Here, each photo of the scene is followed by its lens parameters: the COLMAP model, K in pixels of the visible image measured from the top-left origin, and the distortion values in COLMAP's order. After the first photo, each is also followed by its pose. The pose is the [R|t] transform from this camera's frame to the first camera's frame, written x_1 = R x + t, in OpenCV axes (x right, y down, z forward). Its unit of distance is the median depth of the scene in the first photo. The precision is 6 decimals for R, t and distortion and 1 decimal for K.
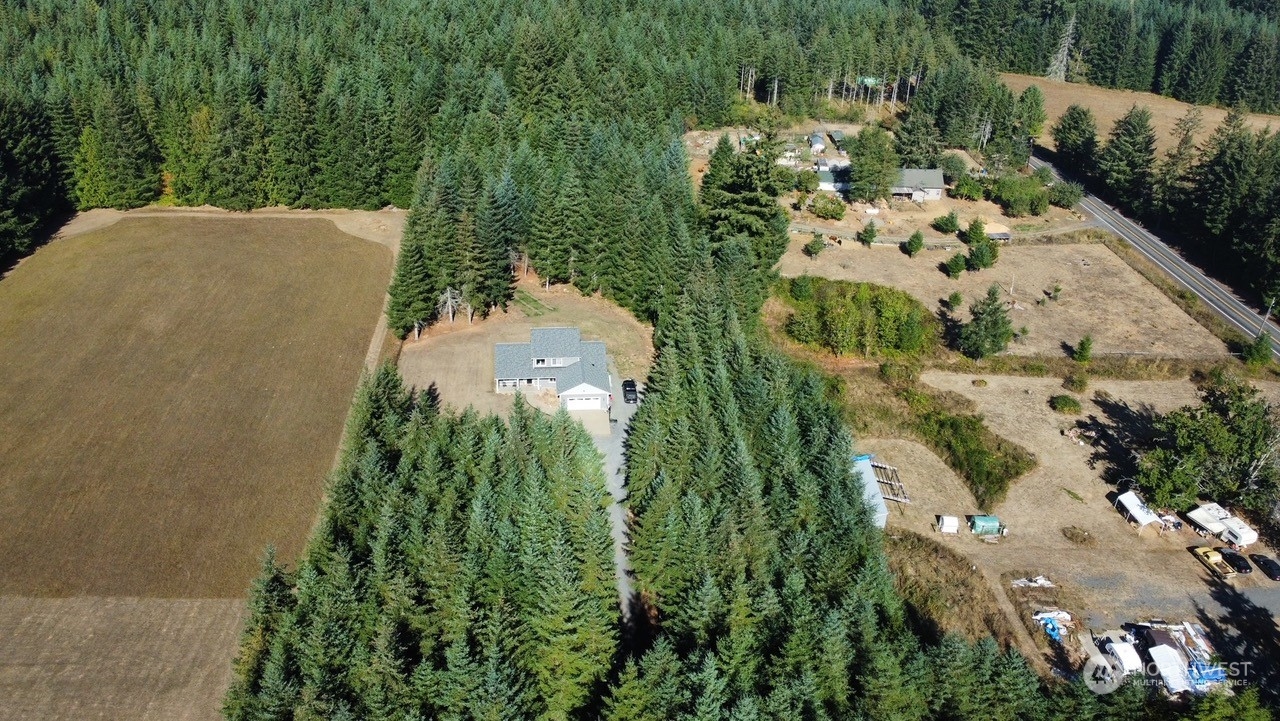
lens RADIAL K [[956.3, 0, 640.0], [0, 956.3, 360.5], [0, 0, 1]] dist [-0.000971, -0.000751]
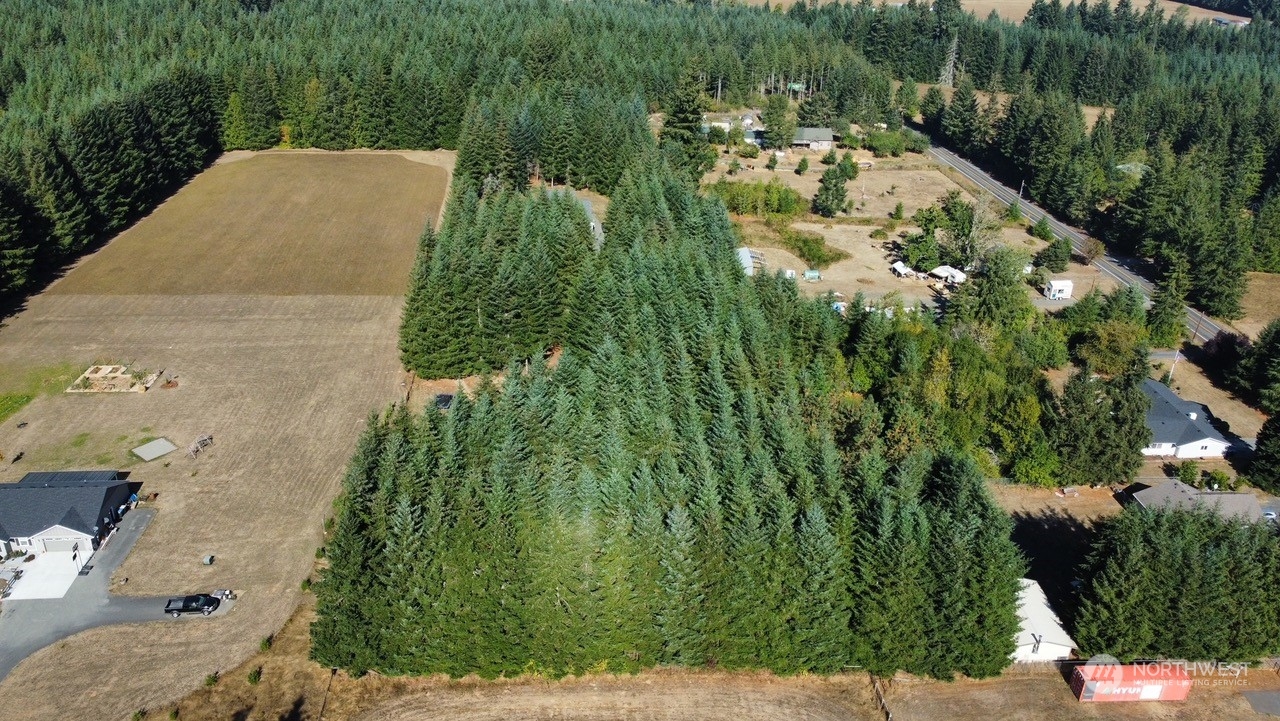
lens RADIAL K [[956.3, 0, 640.0], [0, 956.3, 360.5], [0, 0, 1]] dist [-0.000971, -0.000751]
pose [[0.999865, -0.012017, 0.011222, 0.018312], [0.012715, 0.997844, -0.064387, 0.255482], [-0.010424, 0.064521, 0.997862, -0.418438]]
